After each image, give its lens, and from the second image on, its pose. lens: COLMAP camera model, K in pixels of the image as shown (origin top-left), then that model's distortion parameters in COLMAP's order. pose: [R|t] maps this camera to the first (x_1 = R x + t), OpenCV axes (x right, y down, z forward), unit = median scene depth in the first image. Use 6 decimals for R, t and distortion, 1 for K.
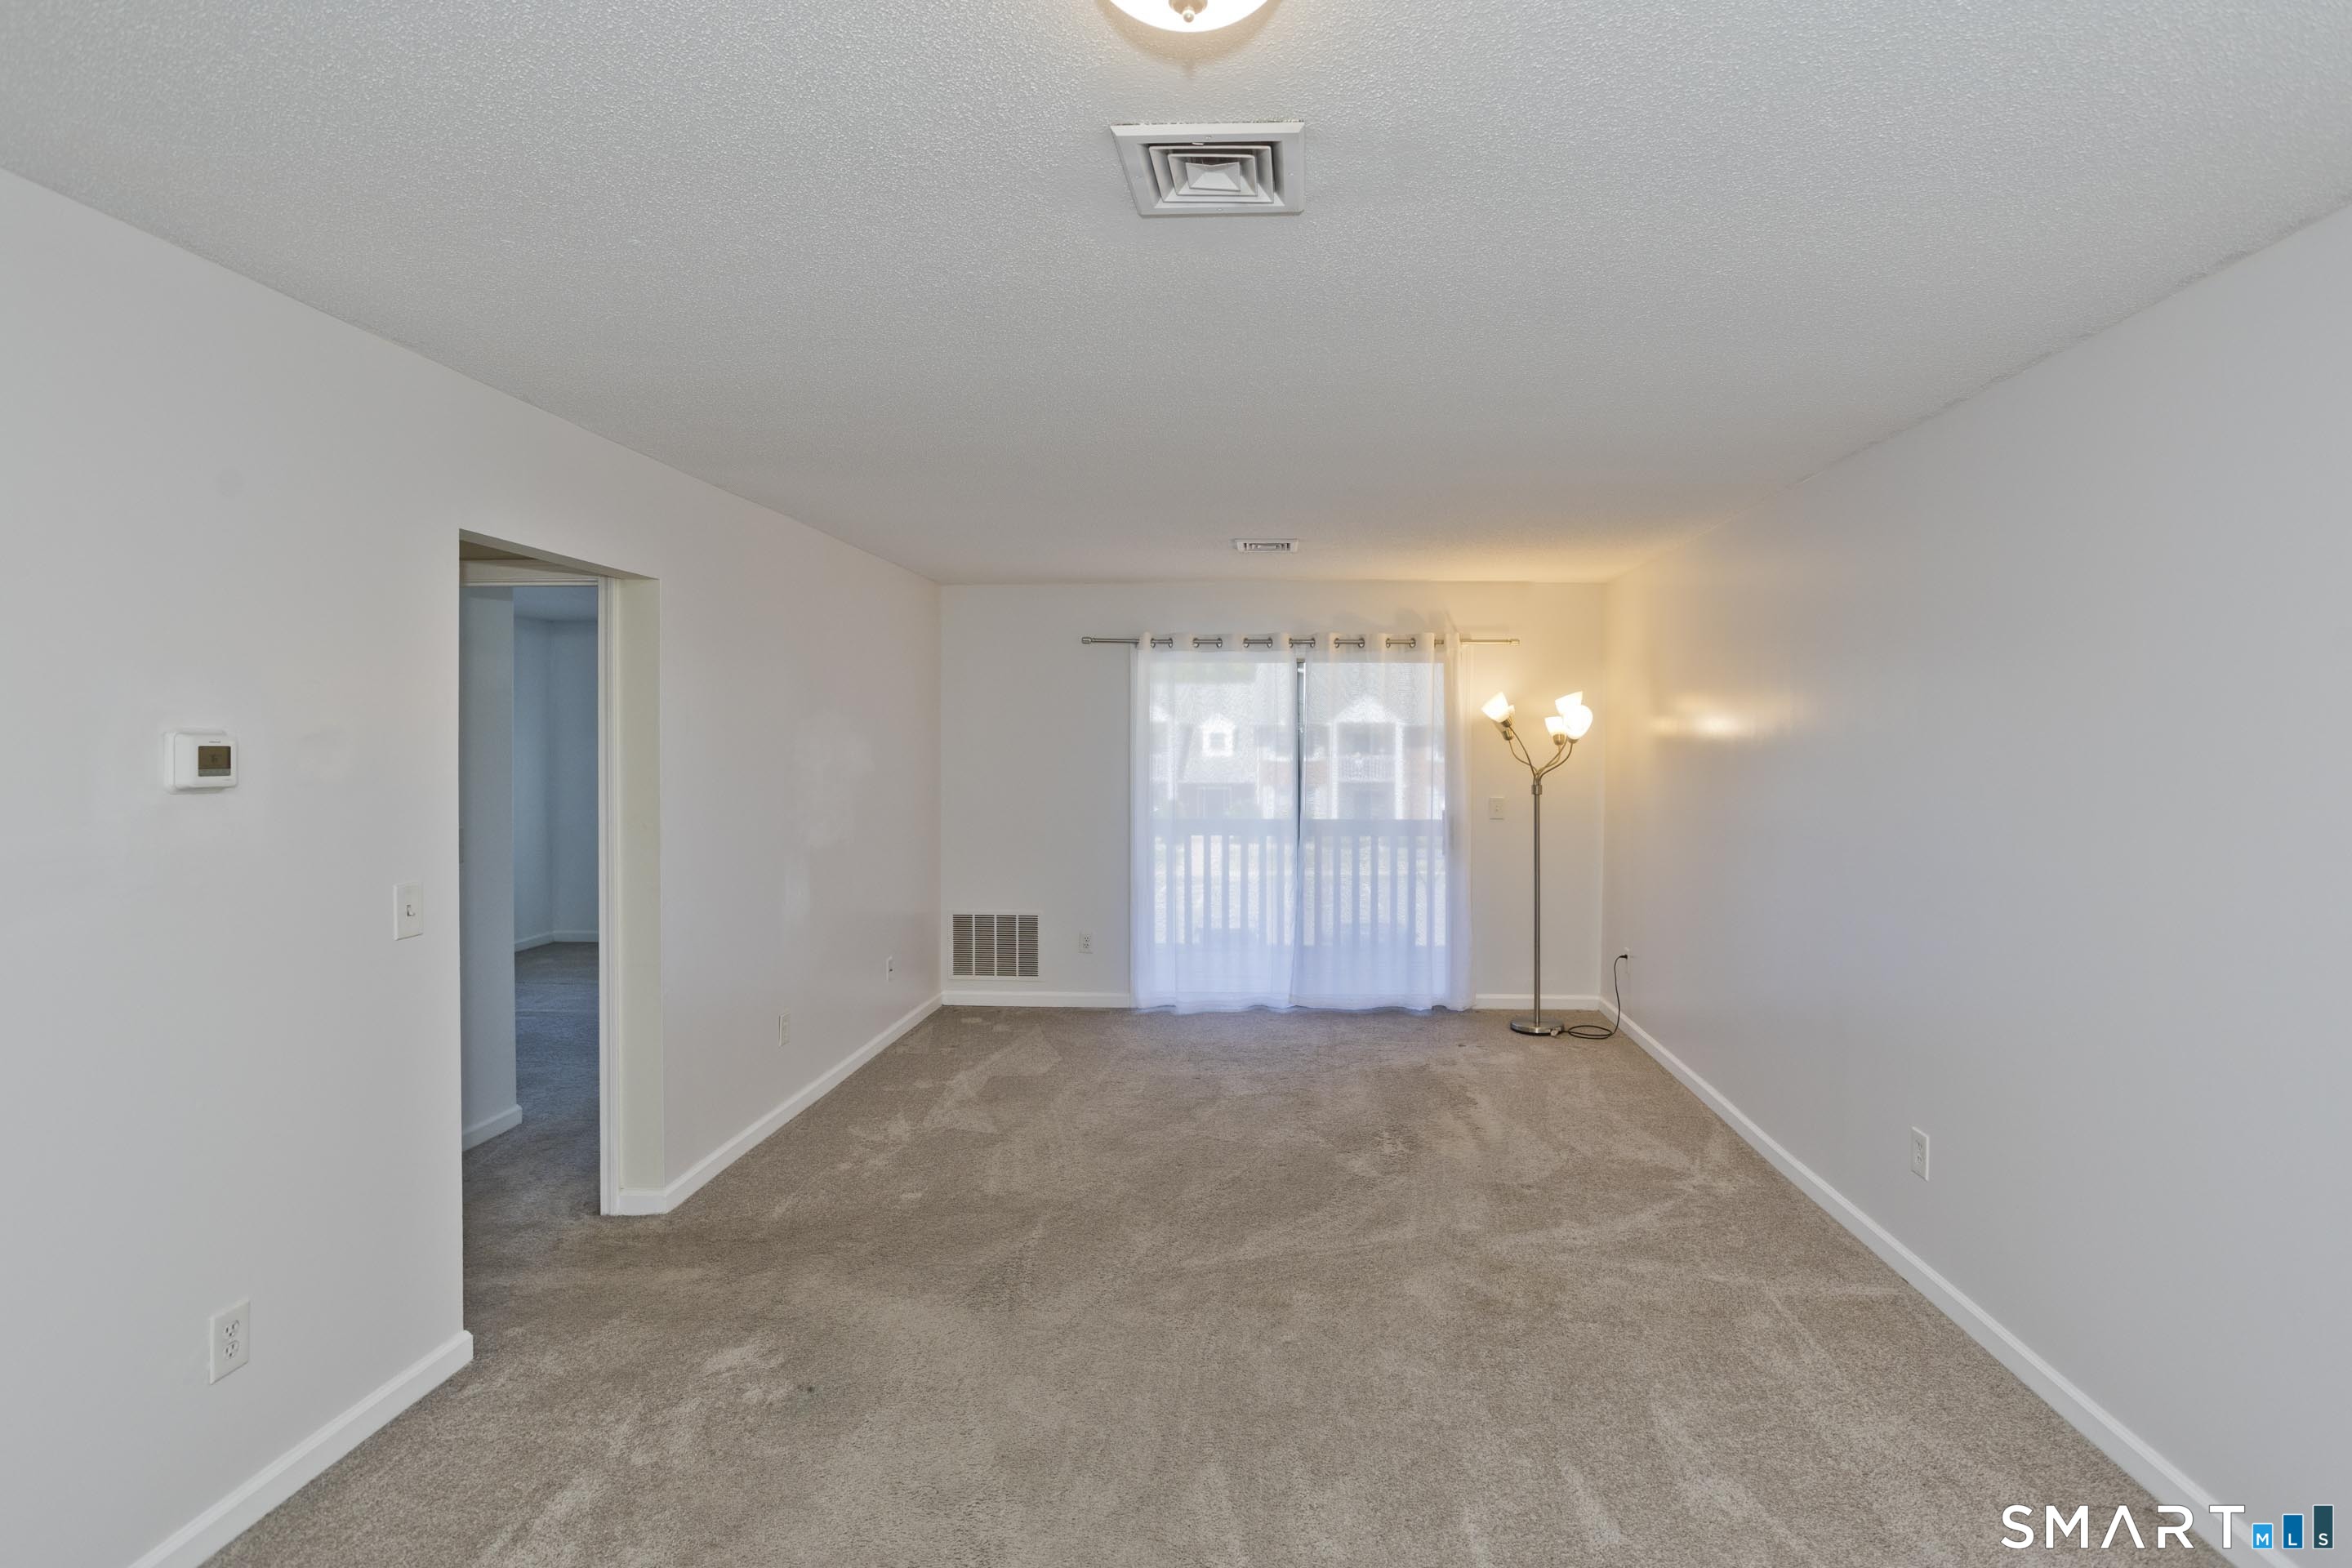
lens RADIAL K [[1161.6, 0, 1227.2], [0, 1161.6, 754.5], [0, 0, 1]] dist [-0.042242, 0.026656]
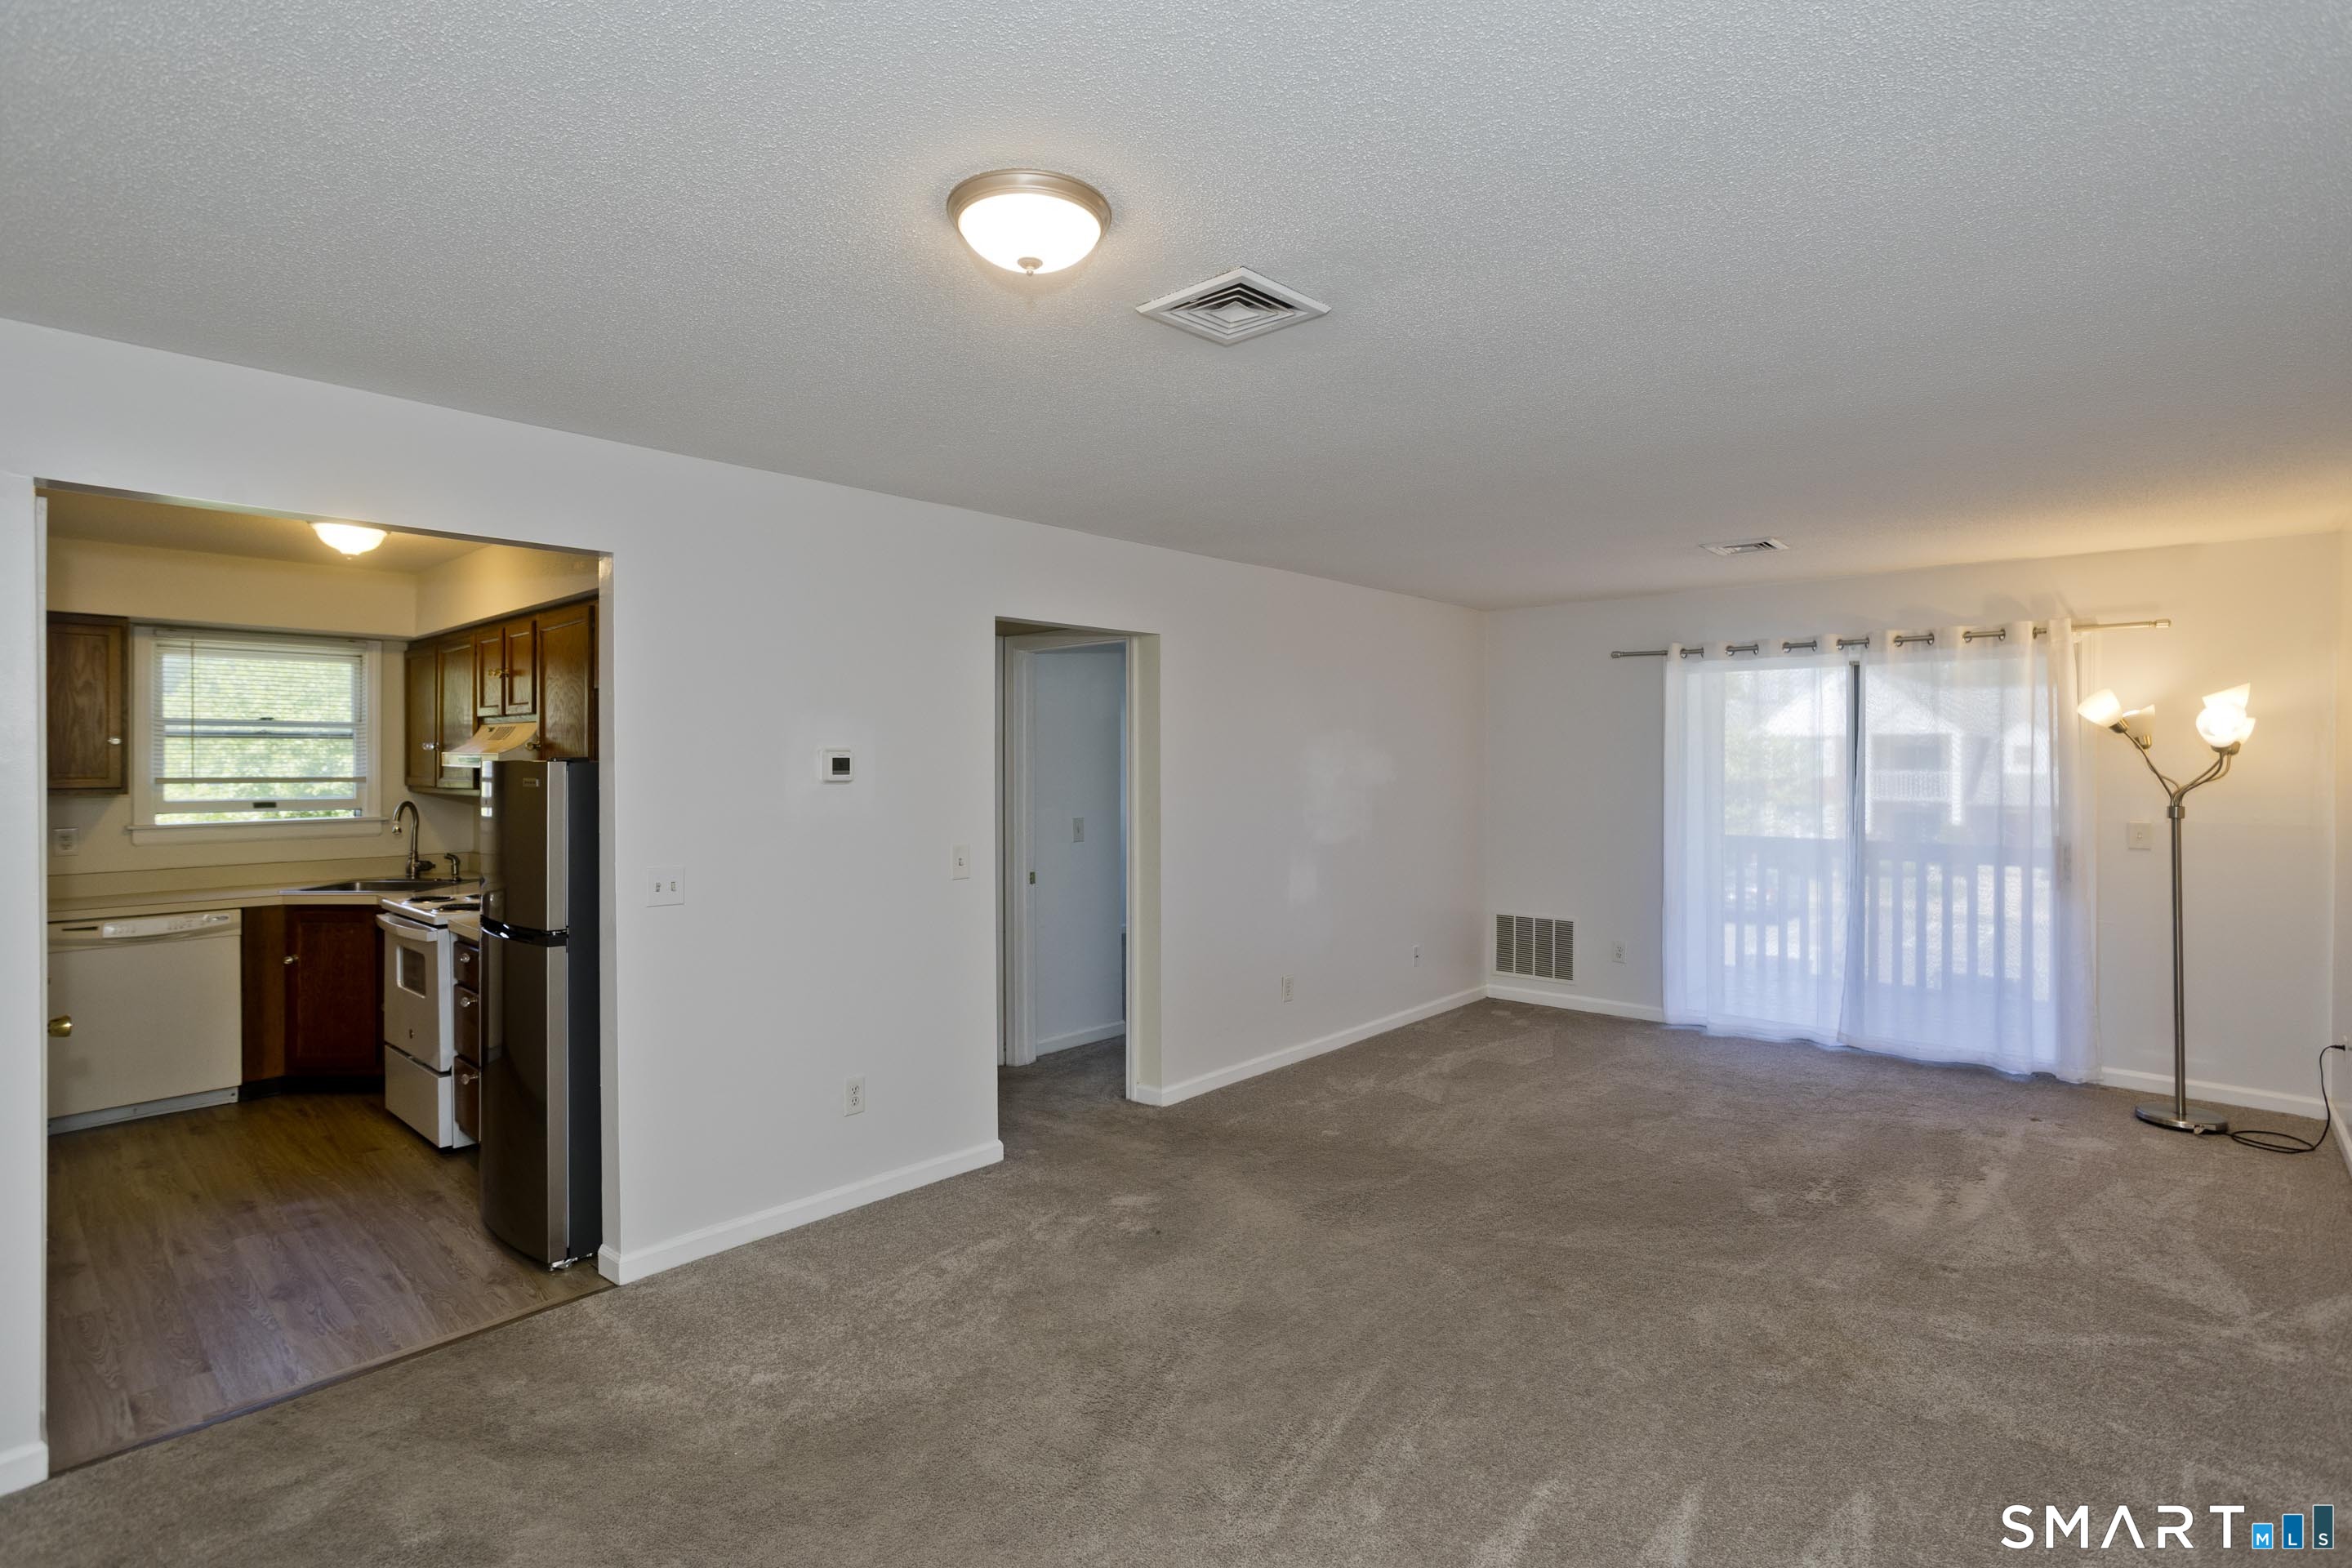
lens RADIAL K [[1161.6, 0, 1203.7], [0, 1161.6, 755.2], [0, 0, 1]] dist [-0.042242, 0.026656]
pose [[0.766877, -0.005484, -0.641771, 0.354831], [-0.003172, 0.999919, -0.012335, 0.004682], [0.641786, 0.011495, 0.766797, -0.010763]]
